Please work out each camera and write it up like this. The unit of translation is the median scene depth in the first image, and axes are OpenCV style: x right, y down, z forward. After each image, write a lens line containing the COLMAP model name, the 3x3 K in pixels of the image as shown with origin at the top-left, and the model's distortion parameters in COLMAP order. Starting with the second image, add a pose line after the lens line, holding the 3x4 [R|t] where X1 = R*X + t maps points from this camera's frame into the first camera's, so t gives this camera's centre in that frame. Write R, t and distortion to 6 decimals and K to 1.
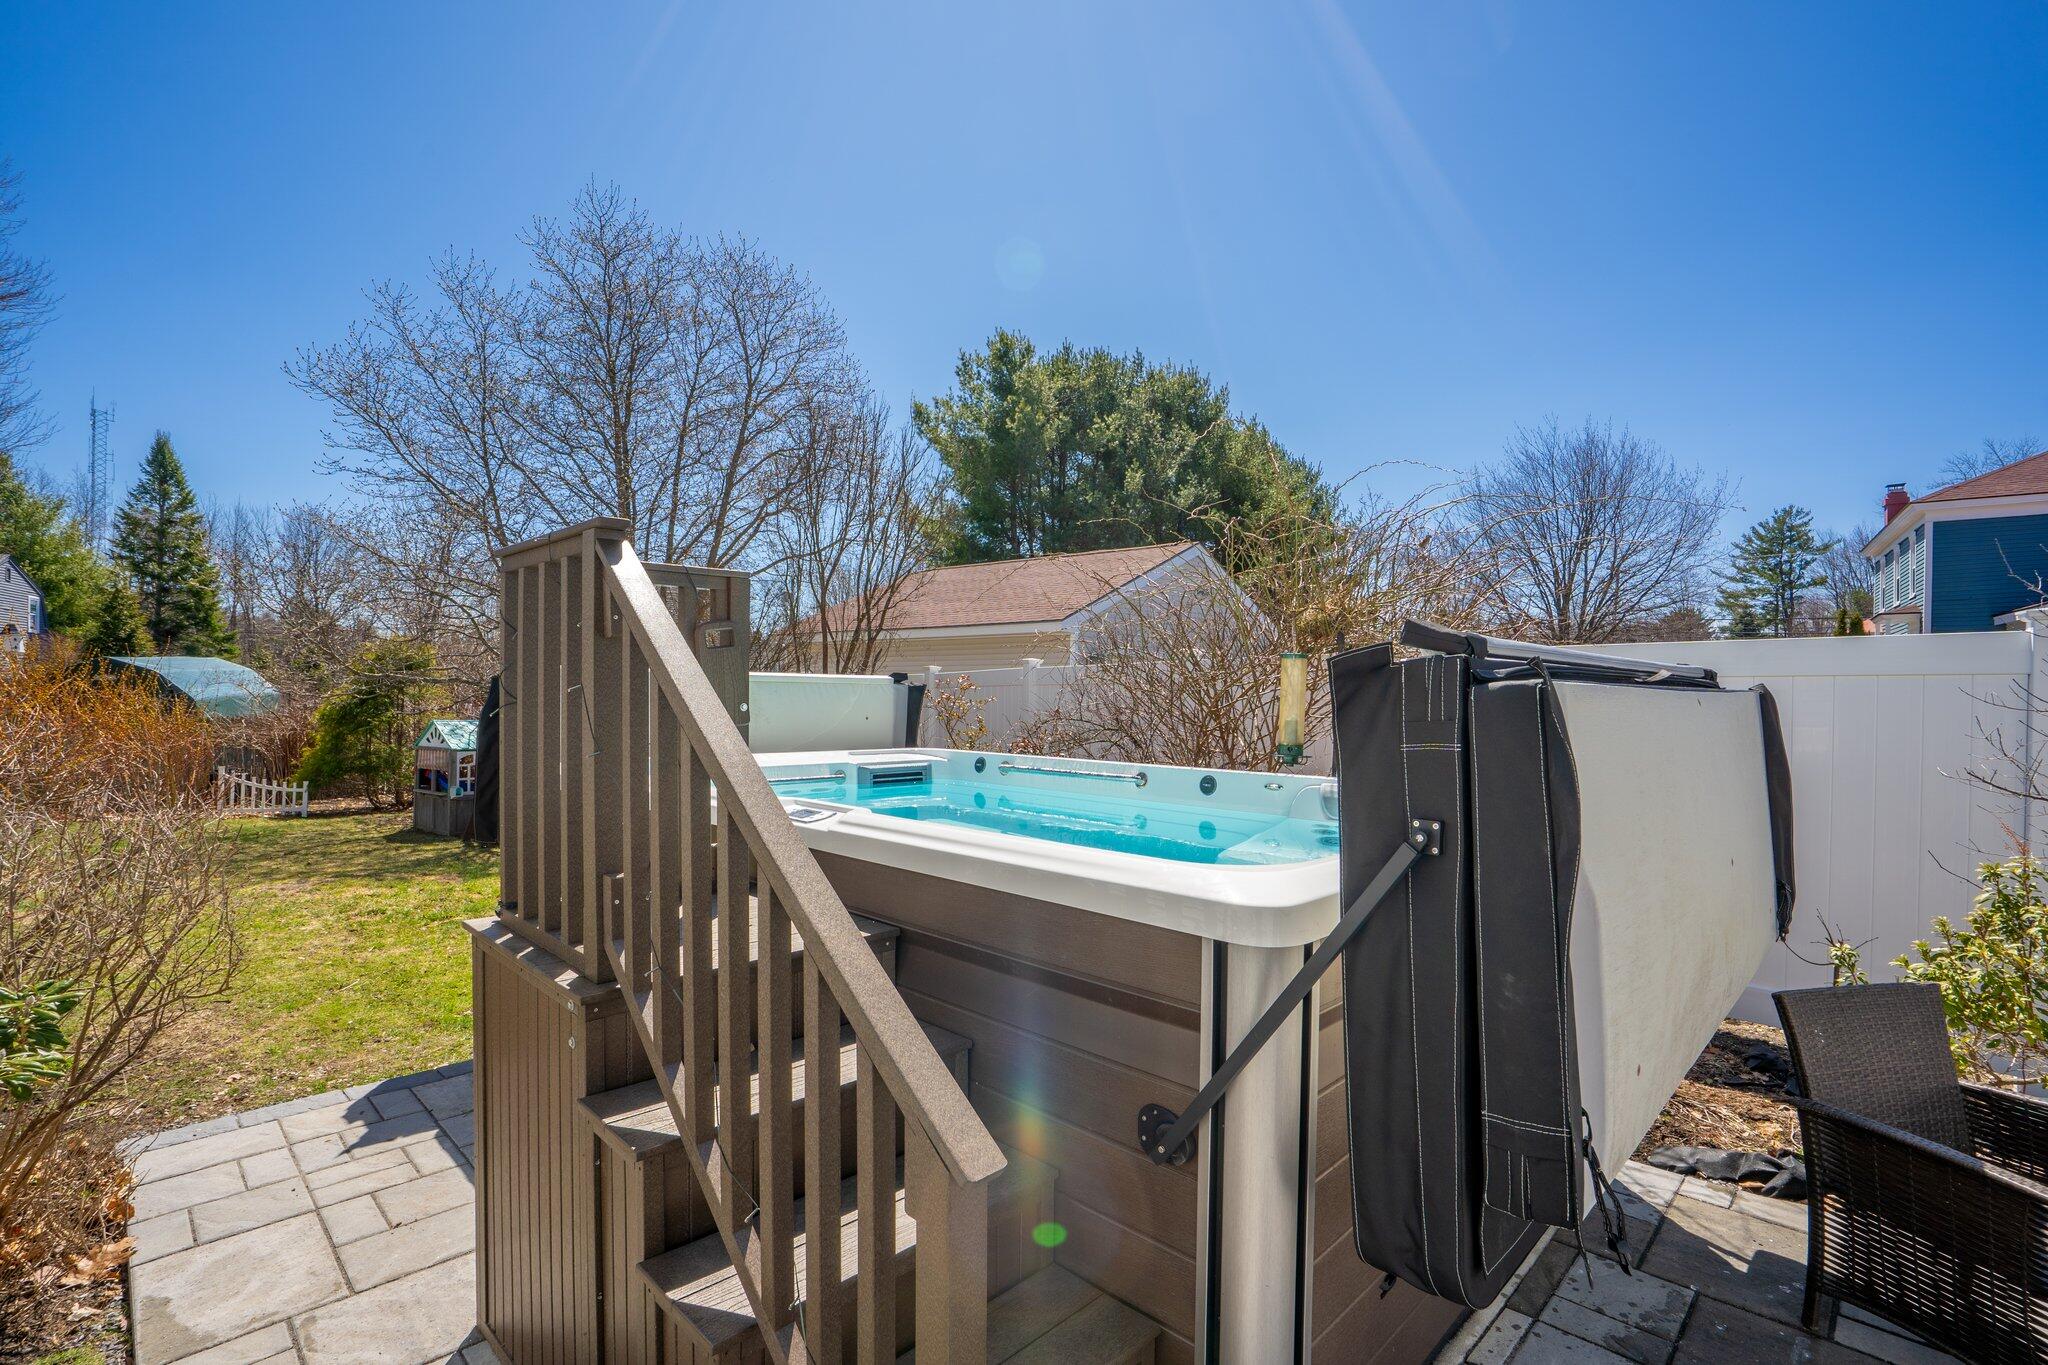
lens RADIAL K [[955.6, 0, 1033.7], [0, 955.6, 695.6], [0, 0, 1]] dist [-0.060822, 0.025863]
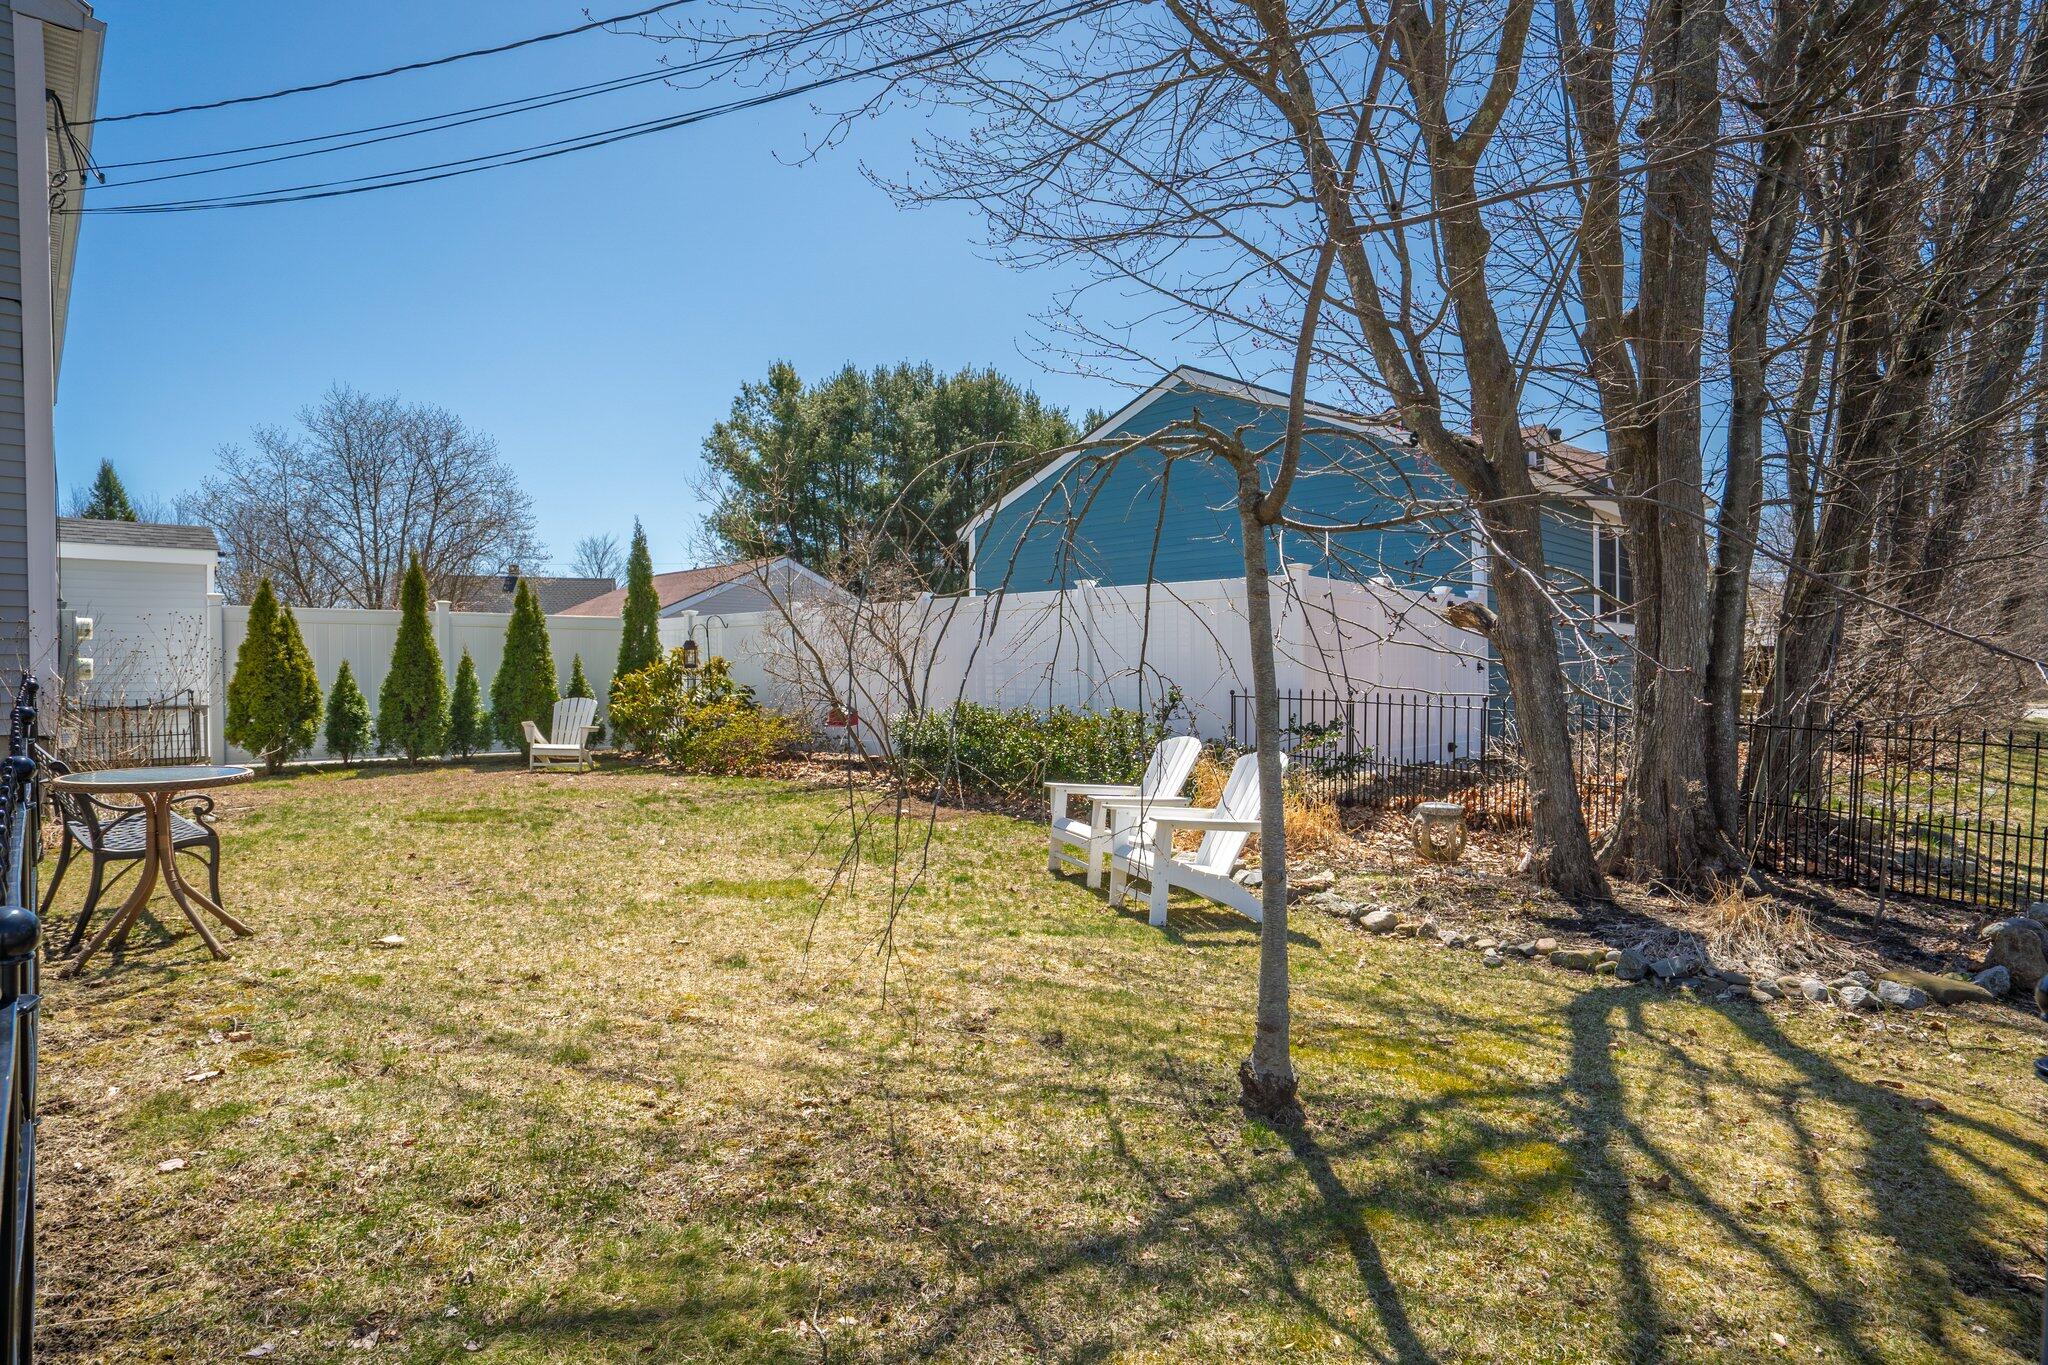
lens RADIAL K [[1201.0, 0, 1024.0], [0, 1201.0, 682.5], [0, 0, 1]] dist [-0.005279, -0.000475]
pose [[0.994670, -0.018291, -0.101475, 0.406843], [0.017738, 0.999823, -0.006349, 0.026491], [0.101573, 0.004515, 0.994818, -0.441592]]
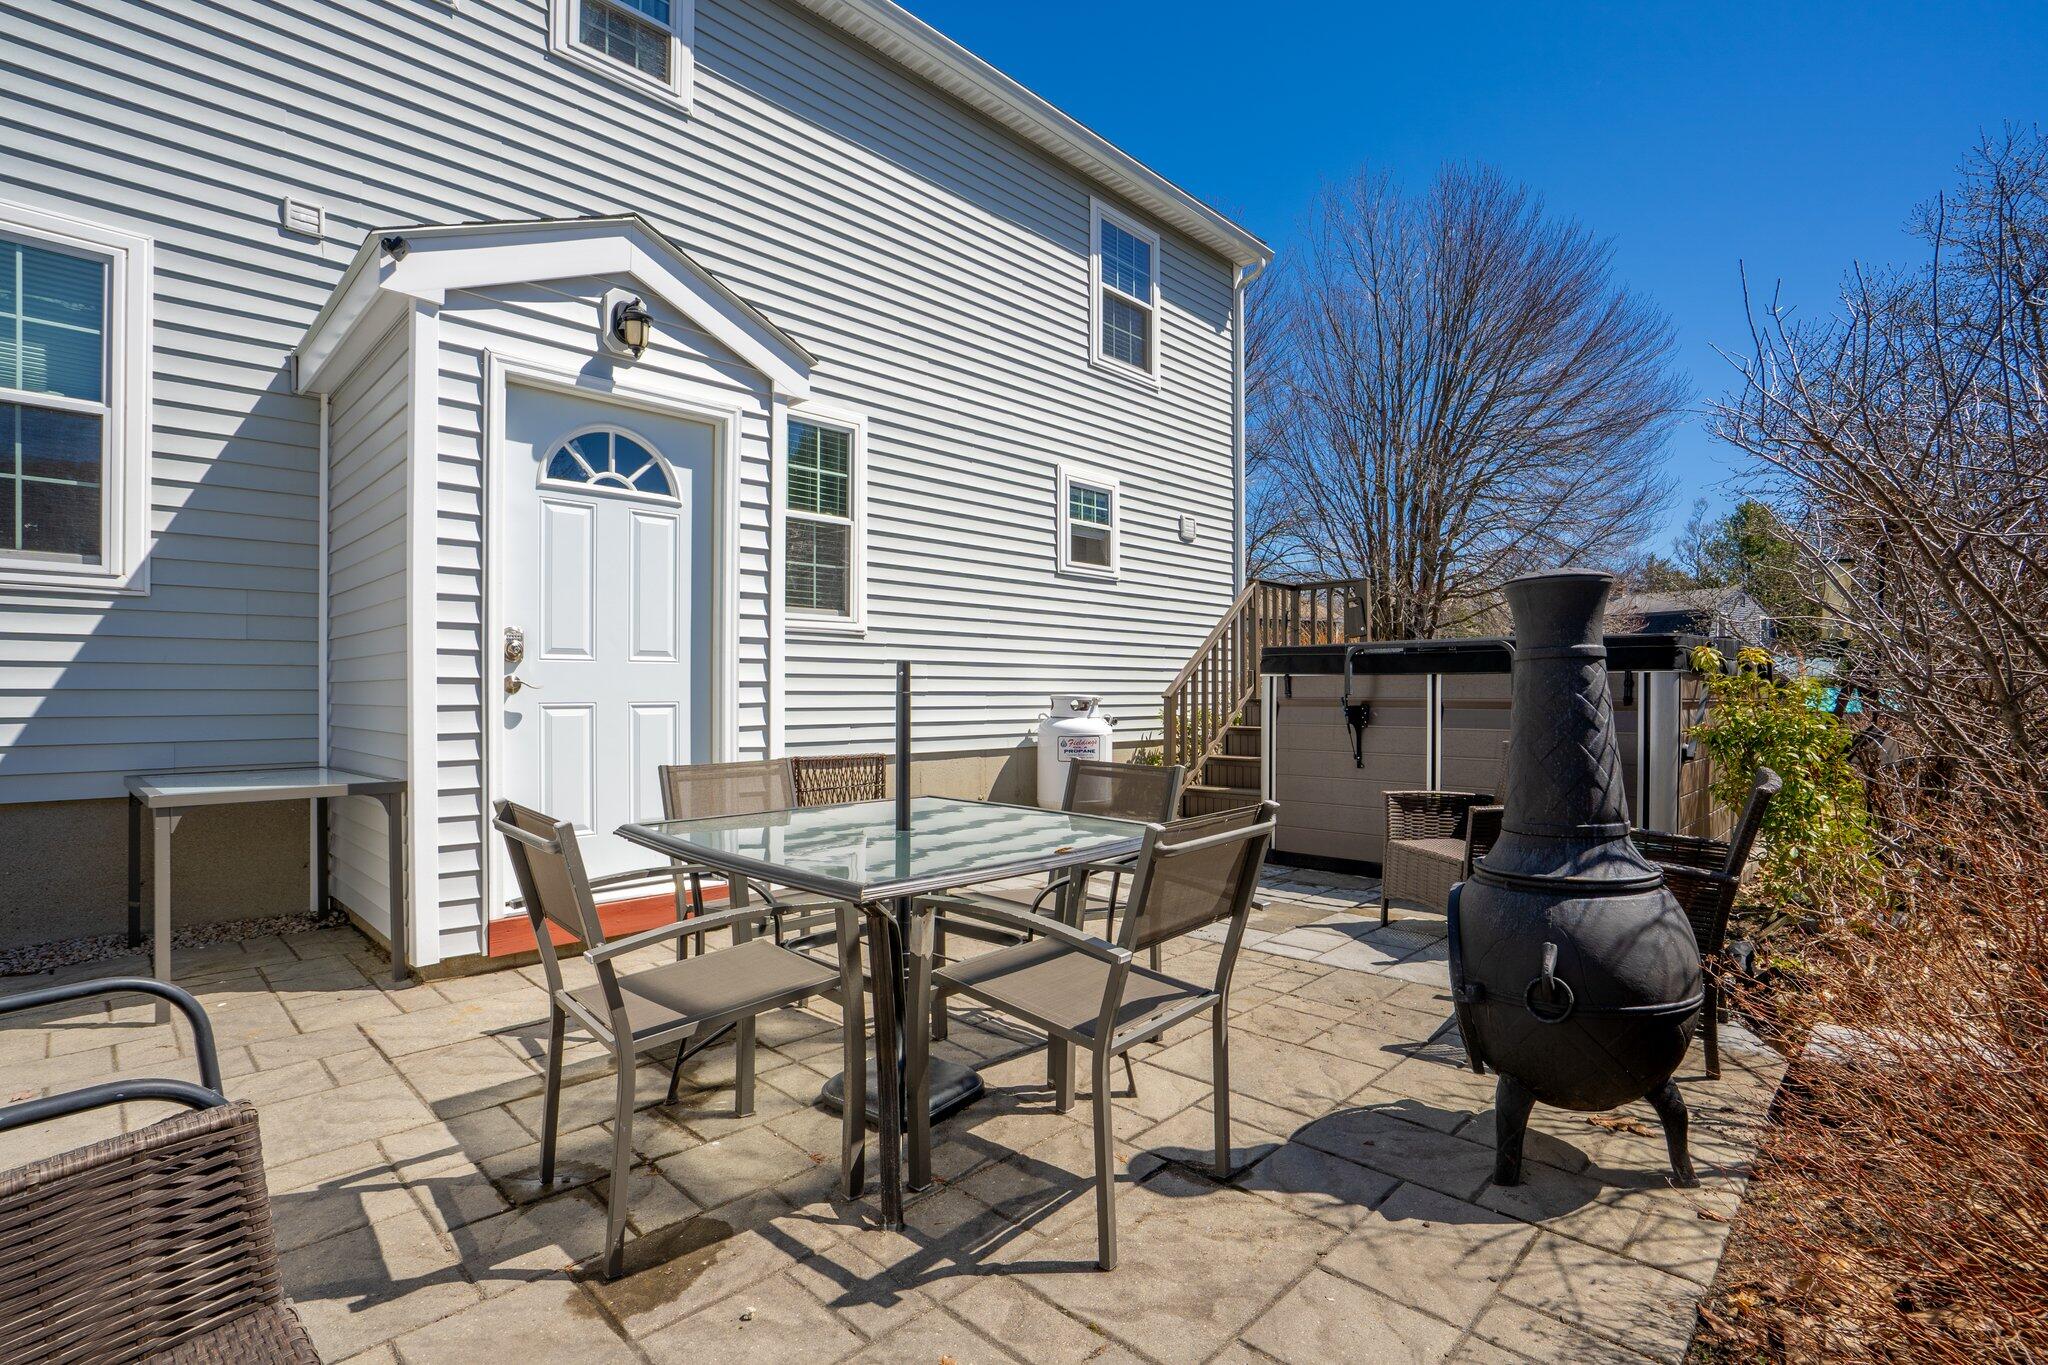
lens RADIAL K [[955.6, 0, 1033.7], [0, 955.6, 695.6], [0, 0, 1]] dist [-0.060822, 0.025863]
pose [[-0.001115, -0.007774, -0.999969, 0.178999], [-0.006289, 0.999950, -0.007767, 0.017440], [0.999980, 0.006280, -0.001164, 0.006557]]
